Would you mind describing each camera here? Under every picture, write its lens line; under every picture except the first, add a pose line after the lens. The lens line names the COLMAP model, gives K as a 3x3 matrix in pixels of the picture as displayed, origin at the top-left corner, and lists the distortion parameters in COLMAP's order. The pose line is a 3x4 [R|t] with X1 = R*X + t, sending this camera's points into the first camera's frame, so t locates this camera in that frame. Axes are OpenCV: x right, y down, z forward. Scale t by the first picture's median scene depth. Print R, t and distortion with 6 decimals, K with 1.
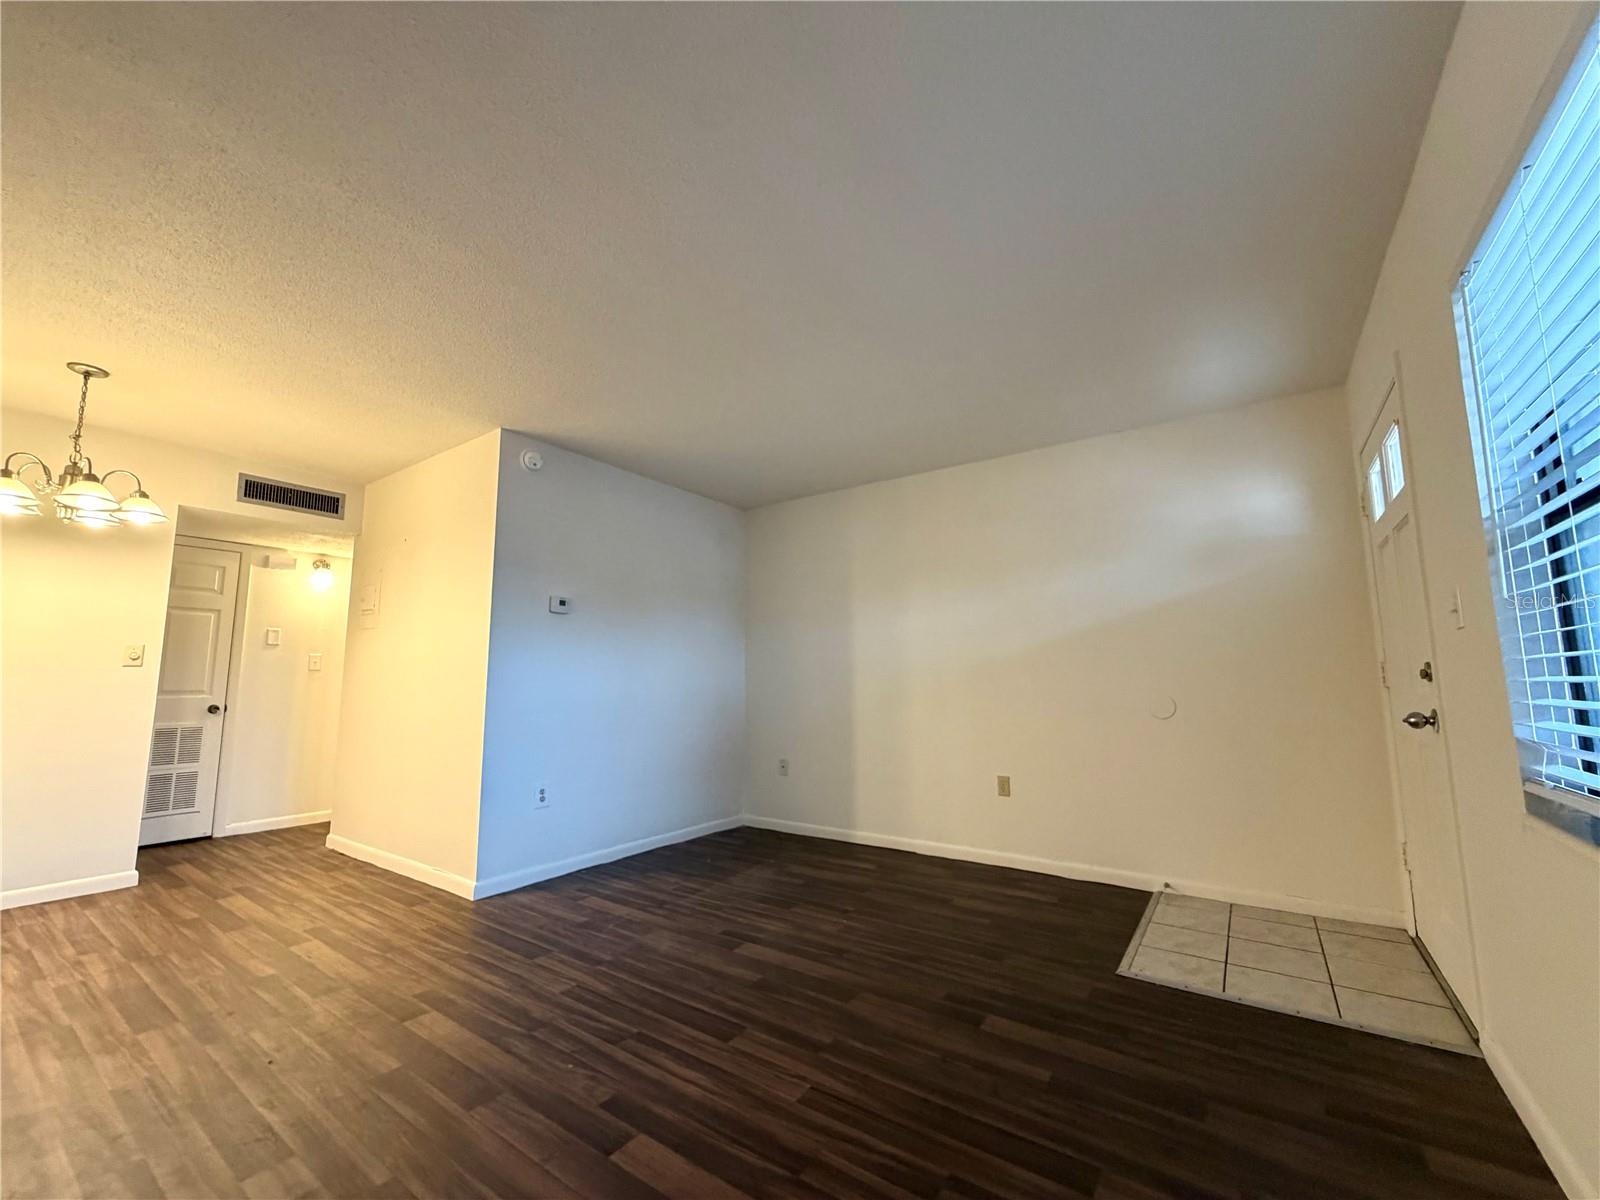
lens RADIAL K [[638.1, 0, 800.0], [0, 638.1, 600.0], [0, 0, 1]] dist [0.000969, 0.000106]
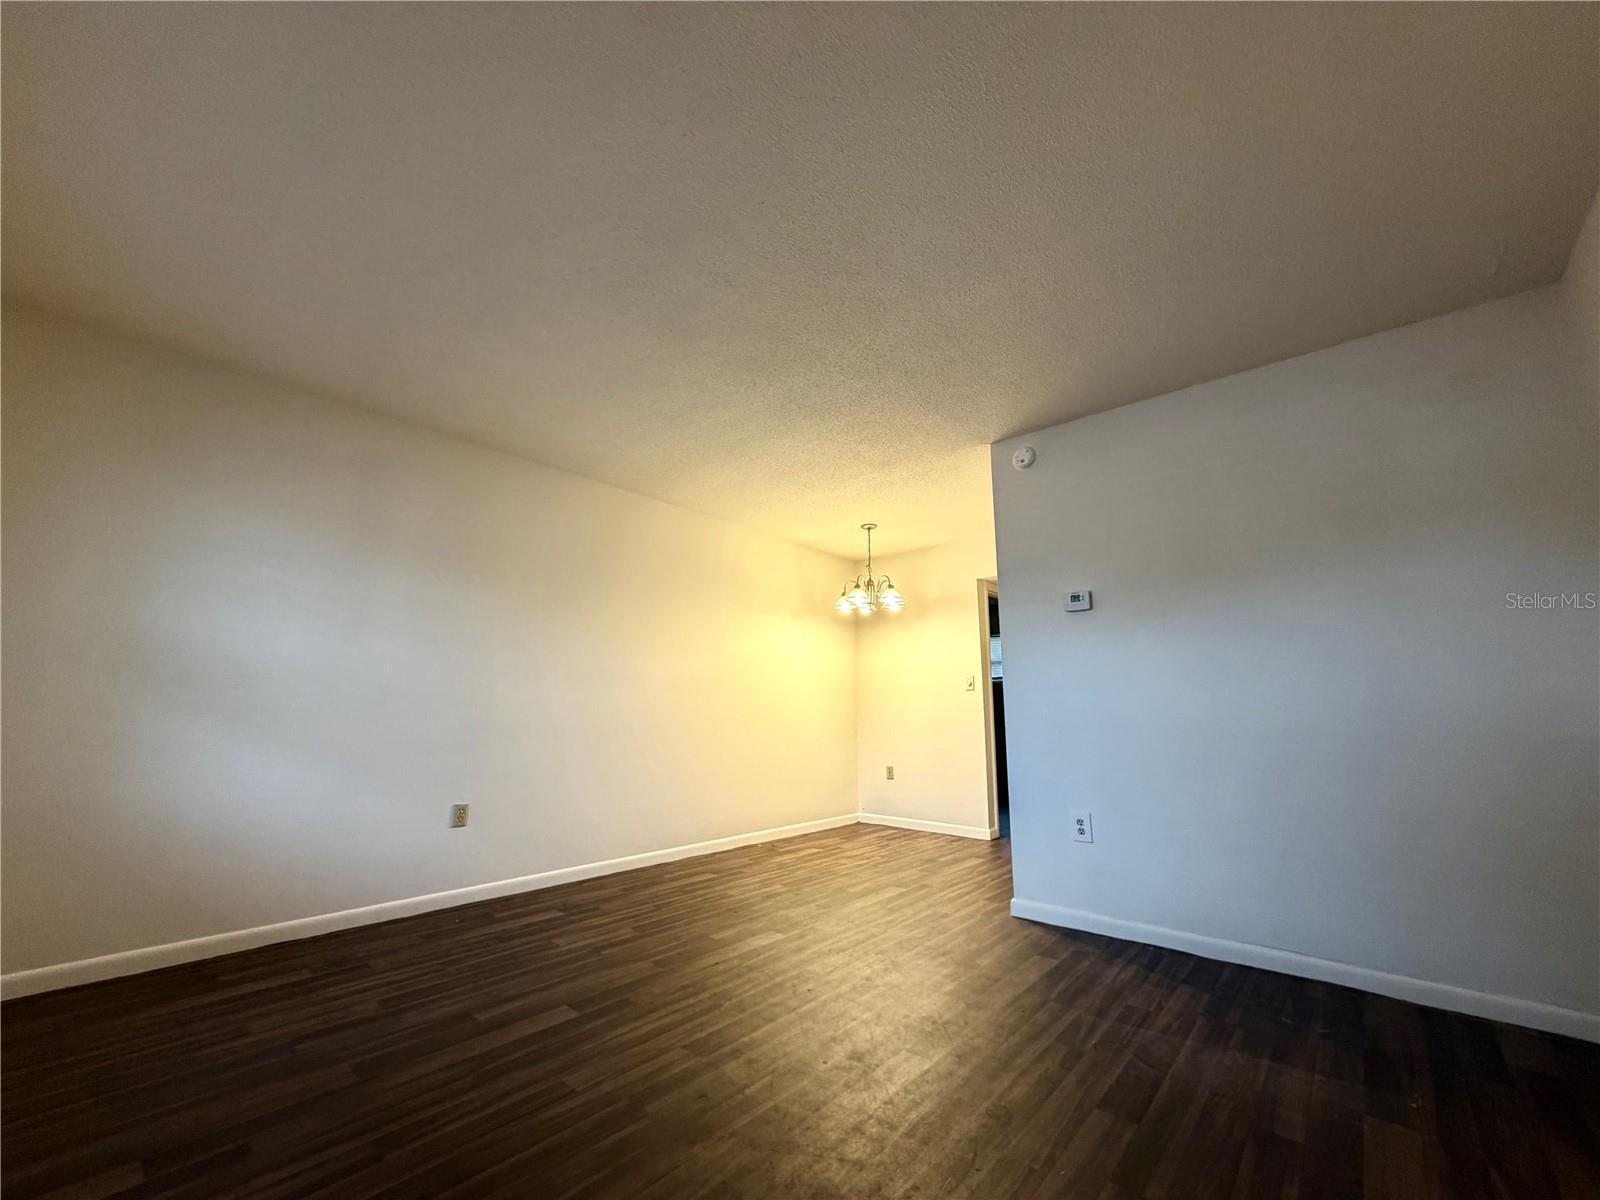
lens RADIAL K [[649.5, 0, 797.1], [0, 649.5, 633.7], [0, 0, 1]] dist [0.000233, -0.000015]
pose [[-0.114788, -0.106258, -0.987691, 0.537504], [0.135172, 0.983344, -0.121500, 0.105299], [0.984151, -0.147455, -0.098513, 0.768964]]
